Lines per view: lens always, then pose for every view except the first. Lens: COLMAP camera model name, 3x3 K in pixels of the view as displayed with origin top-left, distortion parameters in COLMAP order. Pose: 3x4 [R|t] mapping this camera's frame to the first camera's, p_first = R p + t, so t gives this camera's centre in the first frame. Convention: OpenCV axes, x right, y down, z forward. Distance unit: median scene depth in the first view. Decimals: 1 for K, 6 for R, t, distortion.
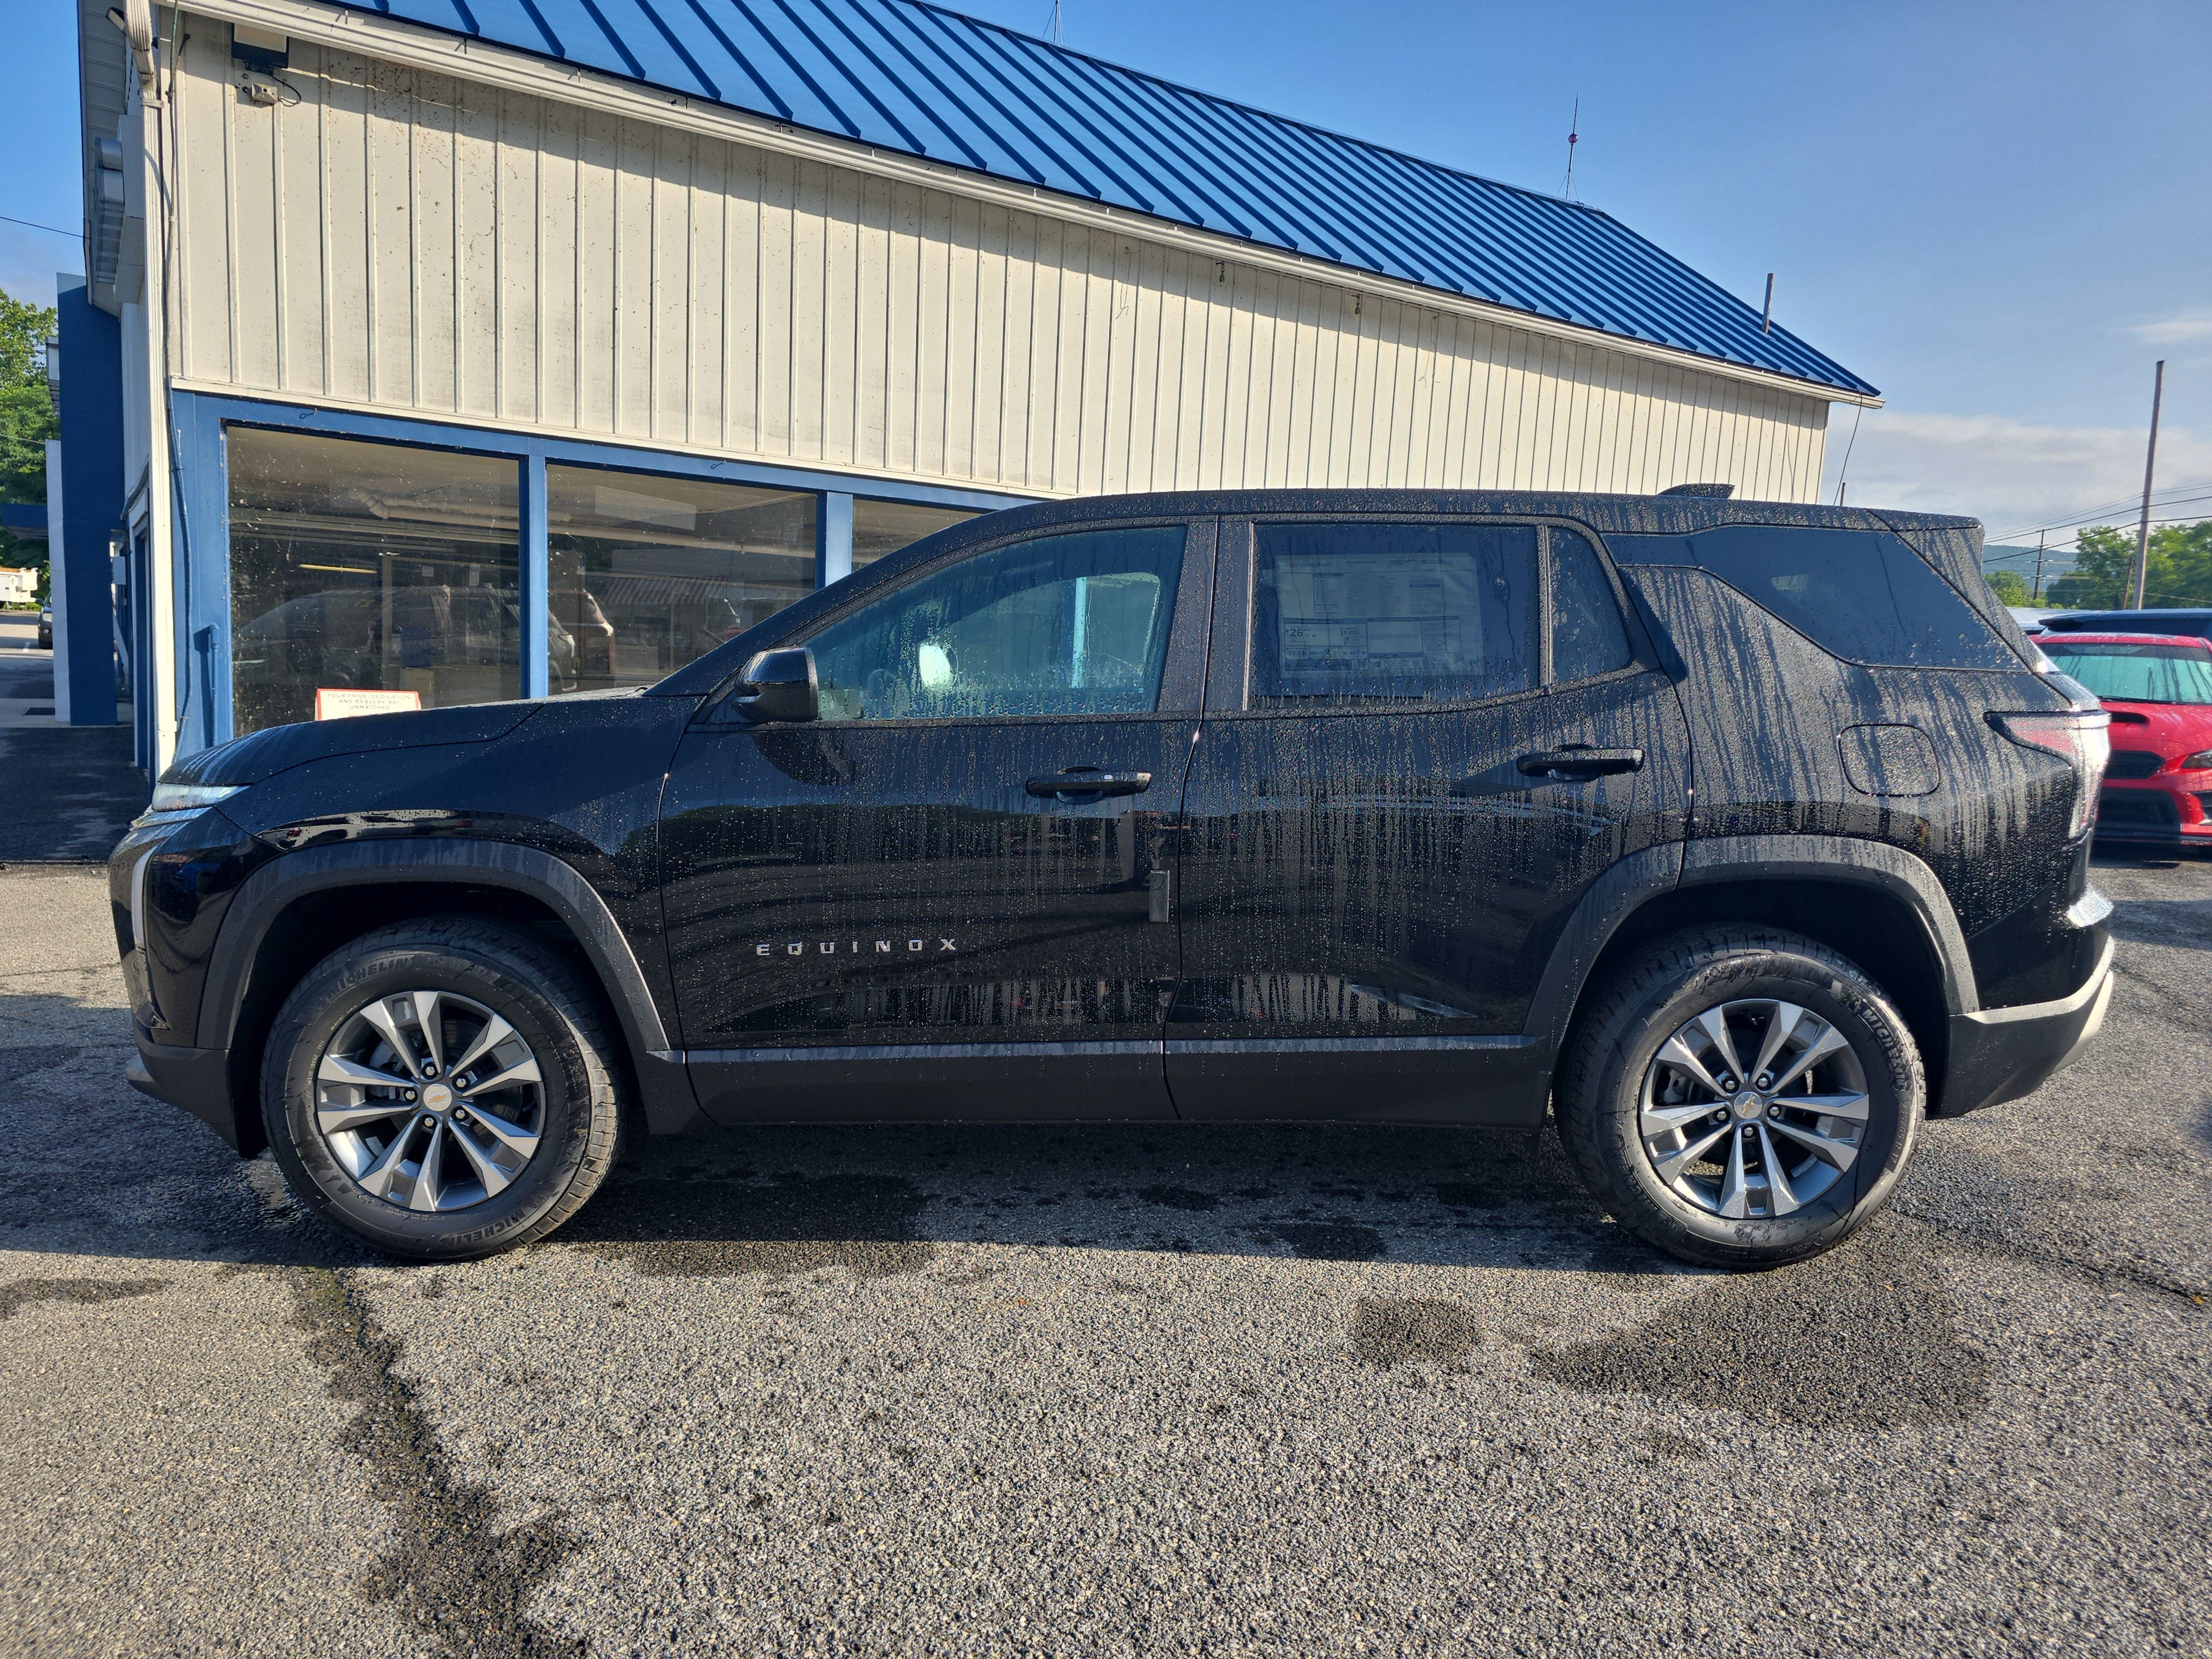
lens RADIAL K [[1526.9, 0, 1116.8], [0, 1526.9, 810.9], [0, 0, 1]] dist [0.028876, -0.017348]
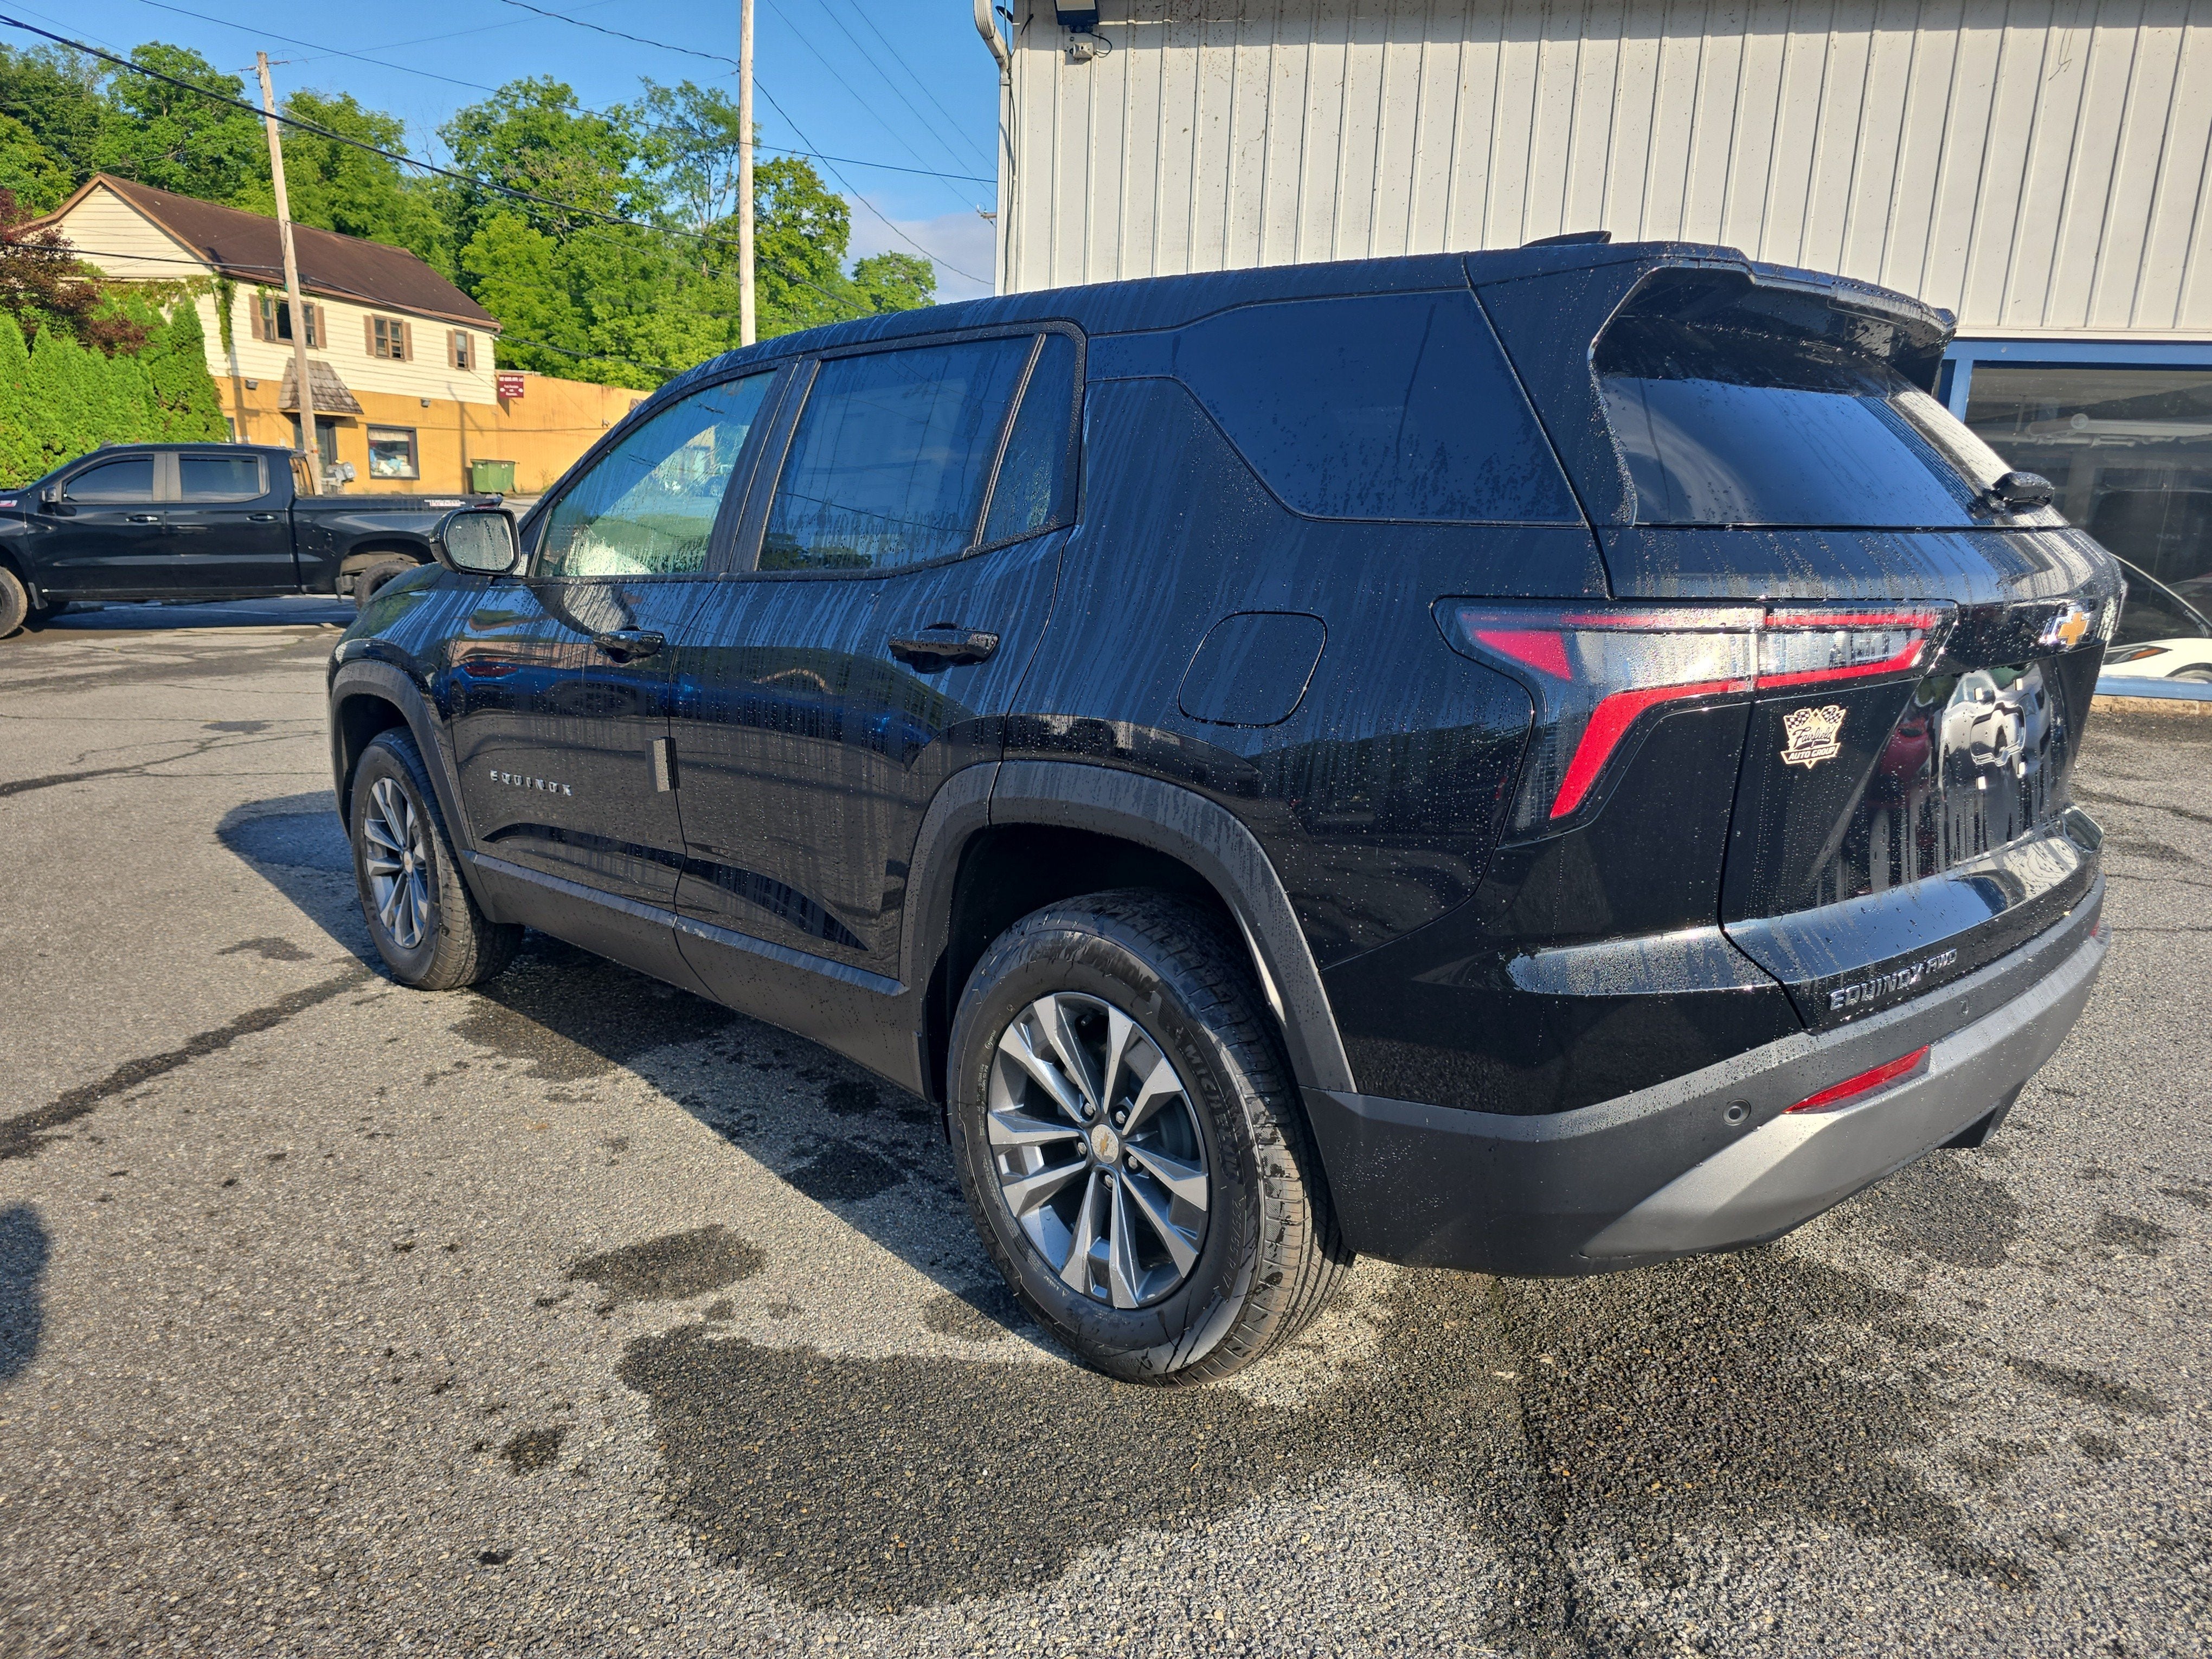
lens RADIAL K [[1526.9, 0, 1125.3], [0, 1526.9, 826.3], [0, 0, 1]] dist [0.028876, -0.017348]
pose [[0.698787, 0.129570, -0.703497, 0.883584], [-0.078342, 0.991405, 0.104780, -0.028882], [0.711027, -0.018106, 0.702932, 0.503093]]
